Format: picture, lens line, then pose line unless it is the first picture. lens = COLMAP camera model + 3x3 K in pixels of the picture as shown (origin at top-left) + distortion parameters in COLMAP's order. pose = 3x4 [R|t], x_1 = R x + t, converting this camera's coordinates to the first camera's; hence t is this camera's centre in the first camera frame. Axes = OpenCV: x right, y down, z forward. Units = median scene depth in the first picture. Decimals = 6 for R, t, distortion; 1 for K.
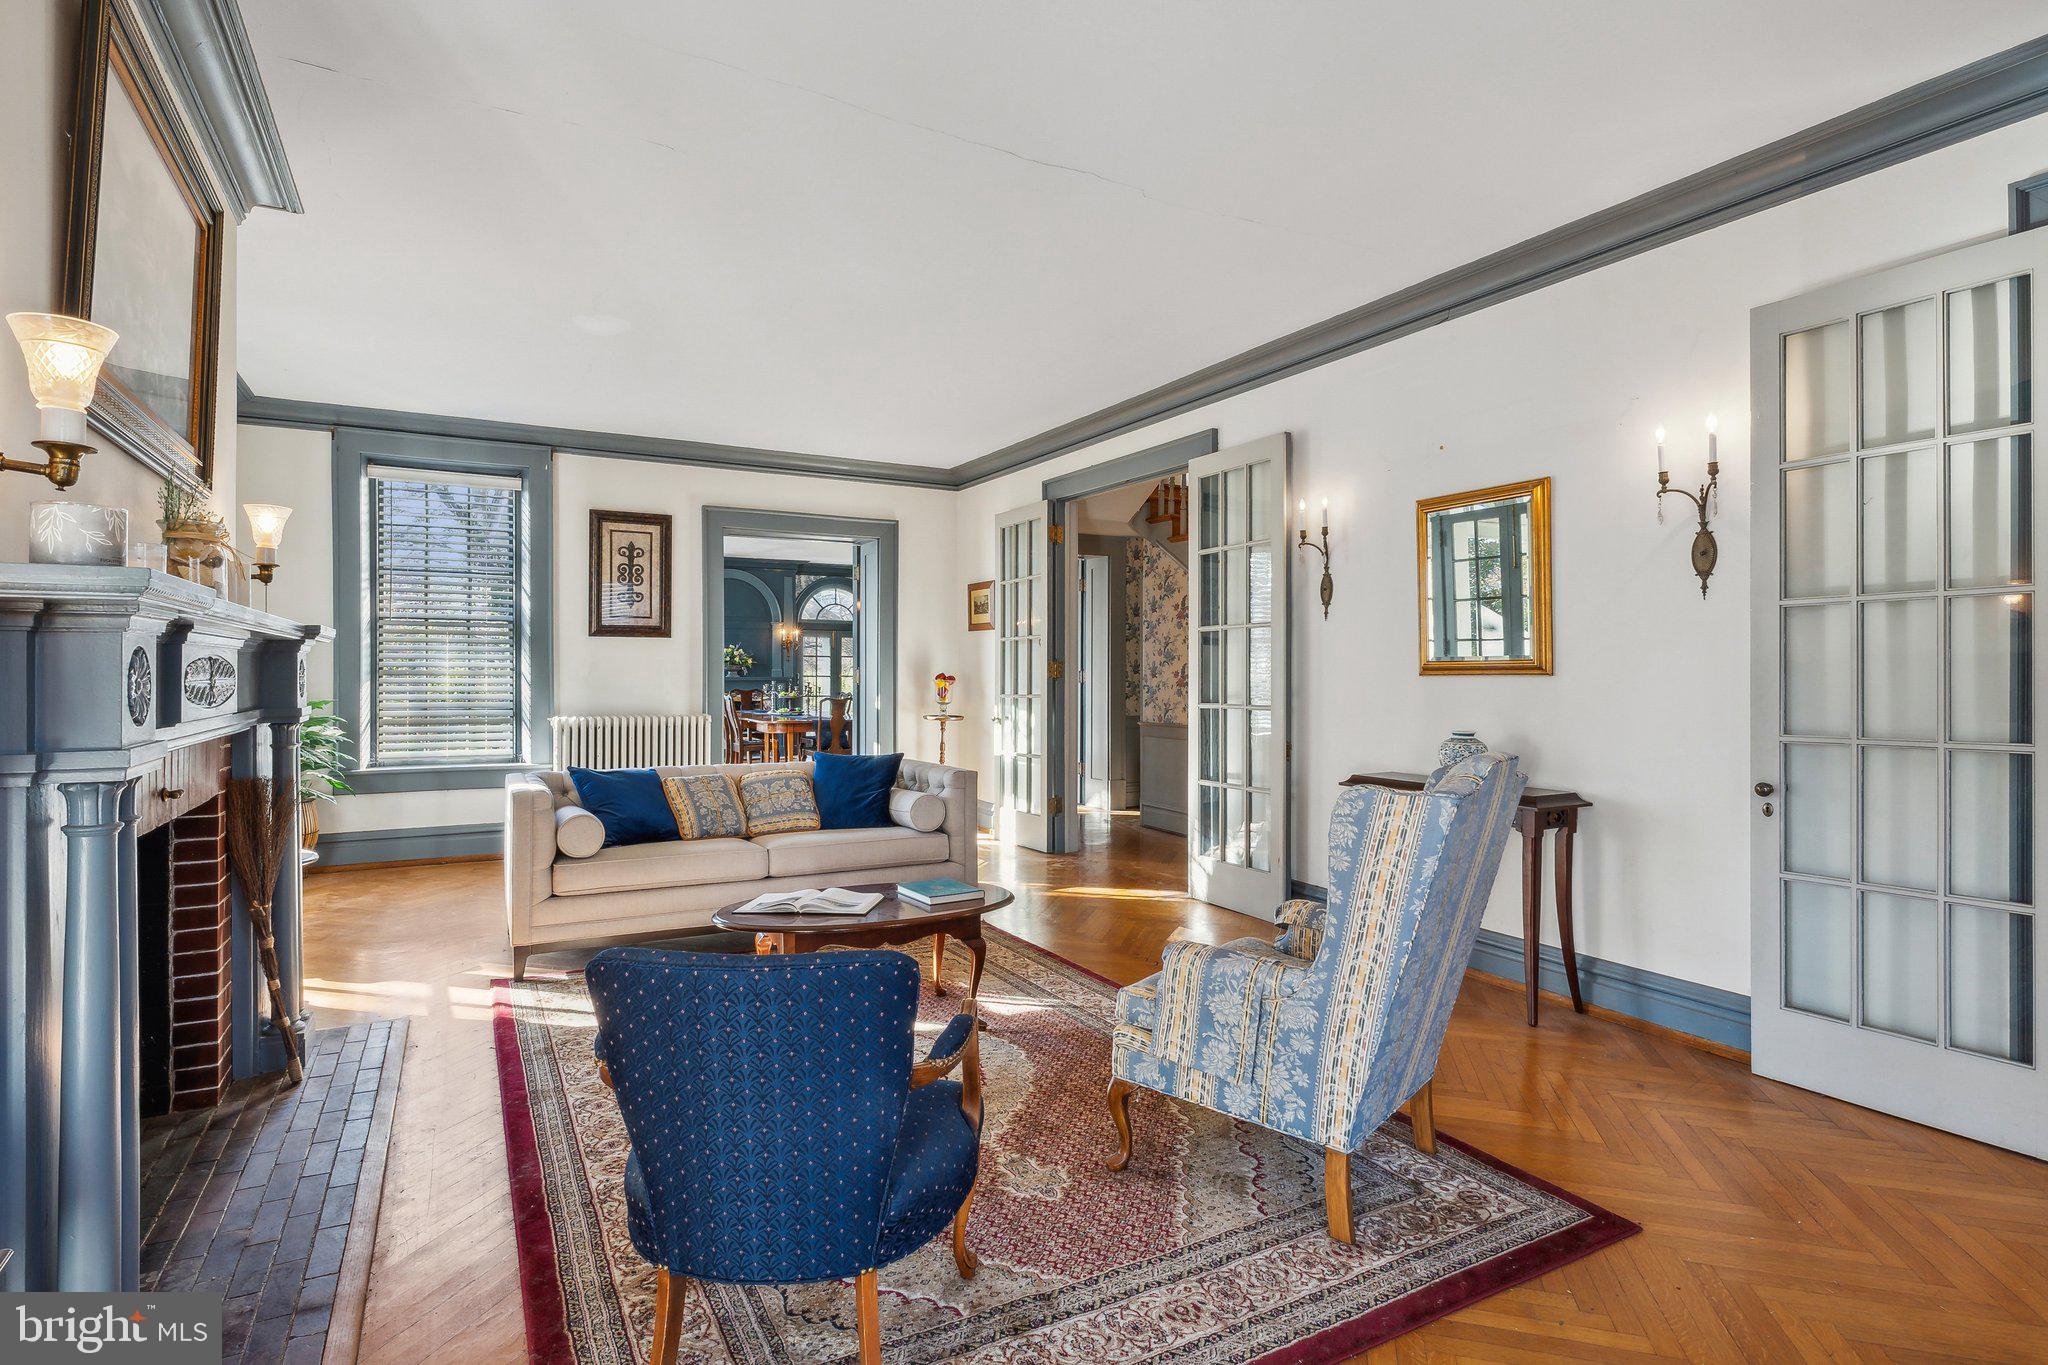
lens RADIAL K [[1029.0, 0, 1031.1], [0, 1029.0, 669.4], [0, 0, 1]] dist [-0.002914, -0.000096]
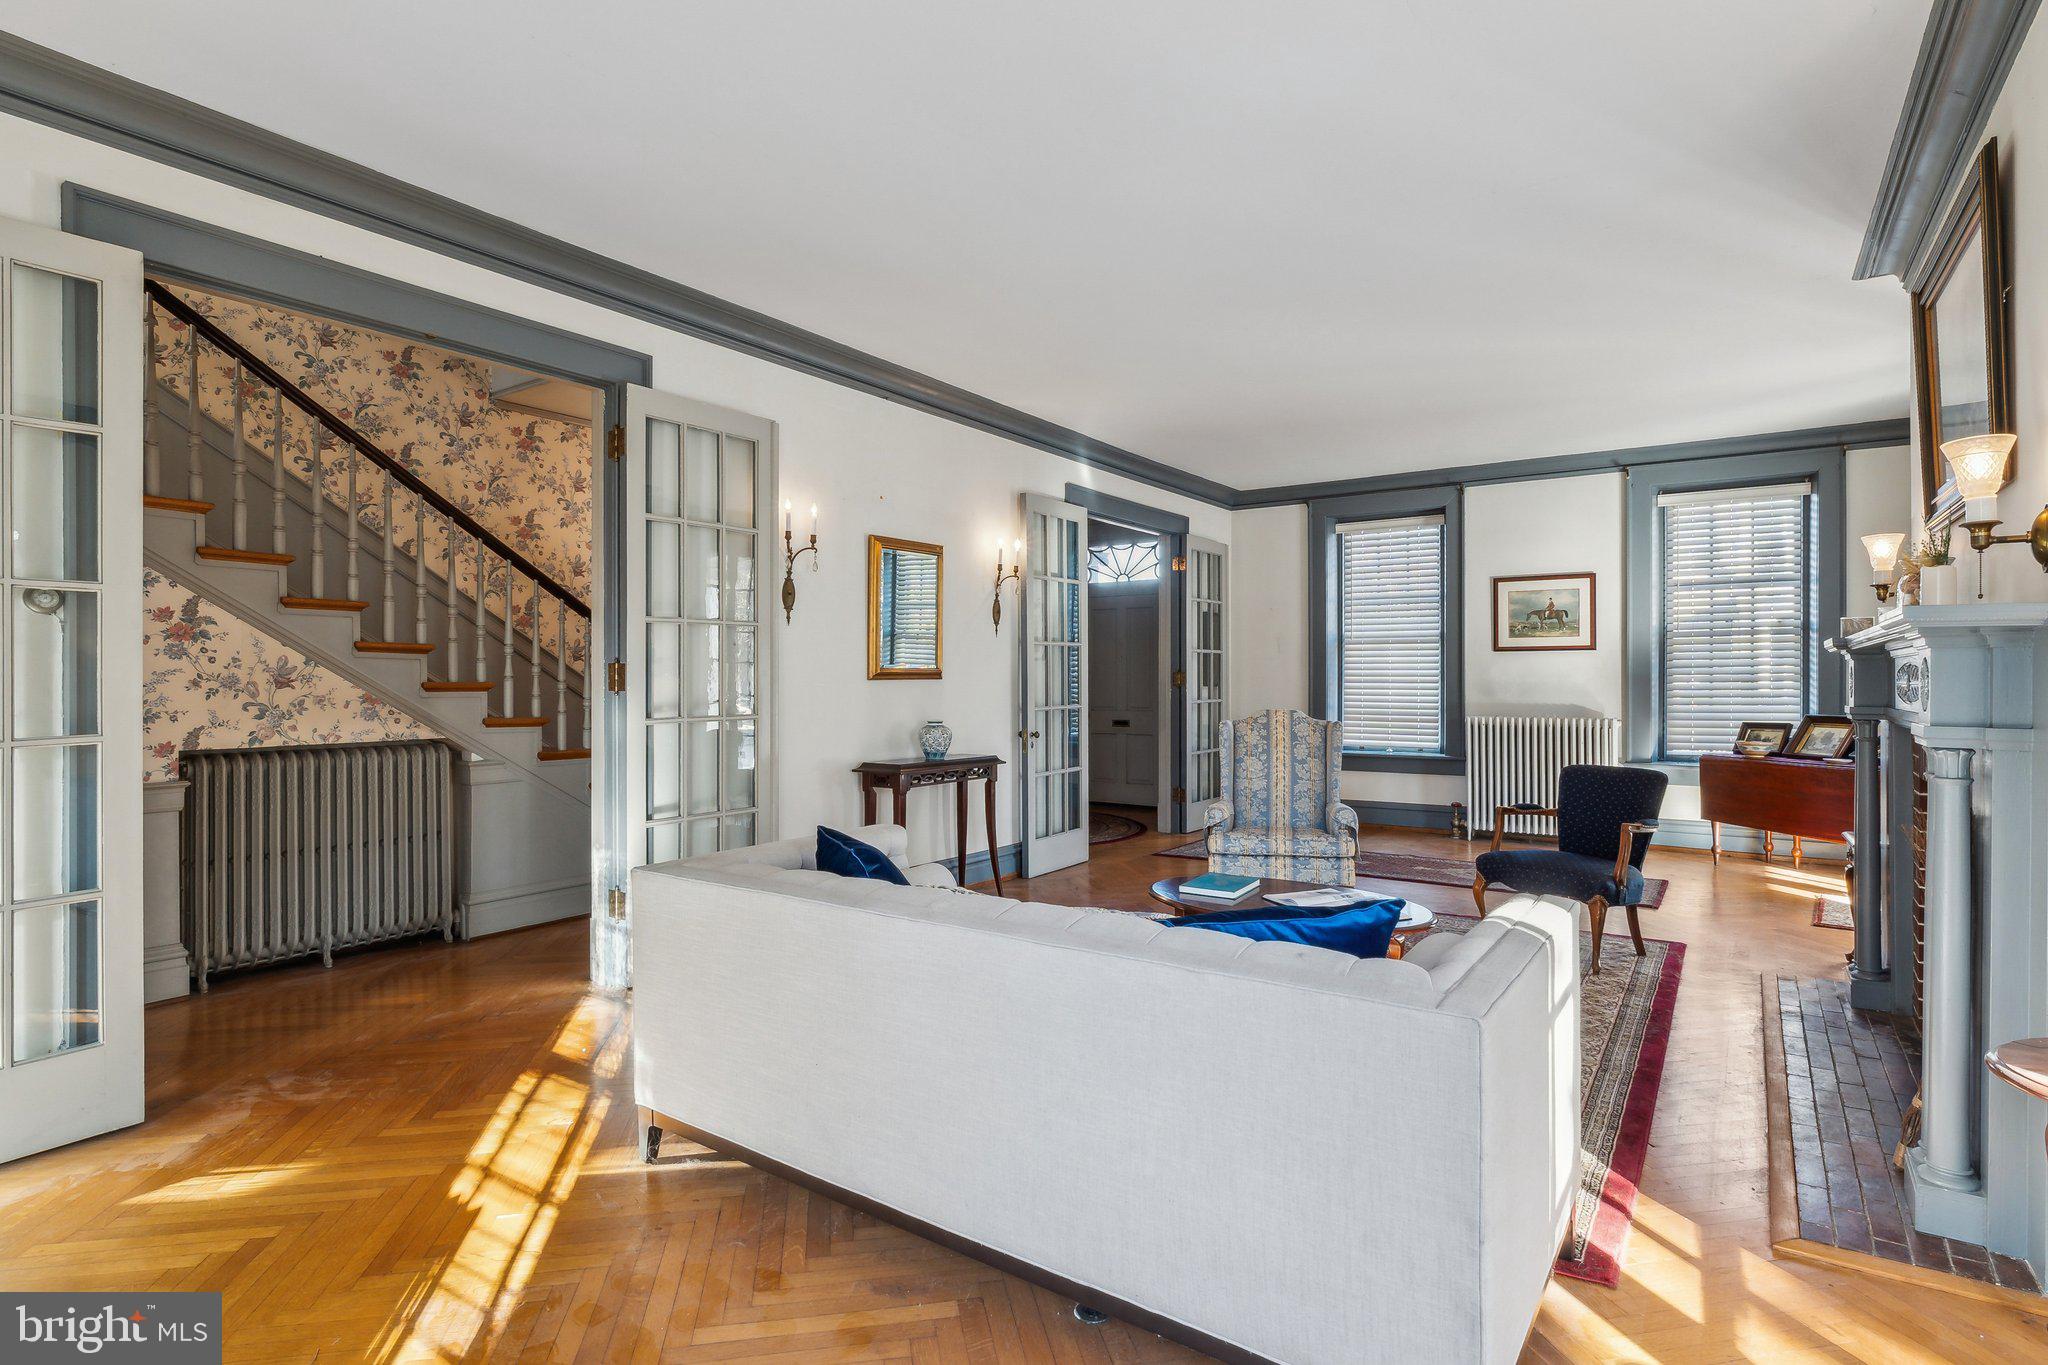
lens RADIAL K [[1029.0, 0, 1026.4], [0, 1029.0, 672.7], [0, 0, 1]] dist [-0.002914, -0.000096]
pose [[-0.440838, 0.003879, 0.897578, -0.785914], [-0.001851, 0.999985, -0.005230, 0.003116], [-0.897585, -0.003967, -0.440824, 1.369114]]
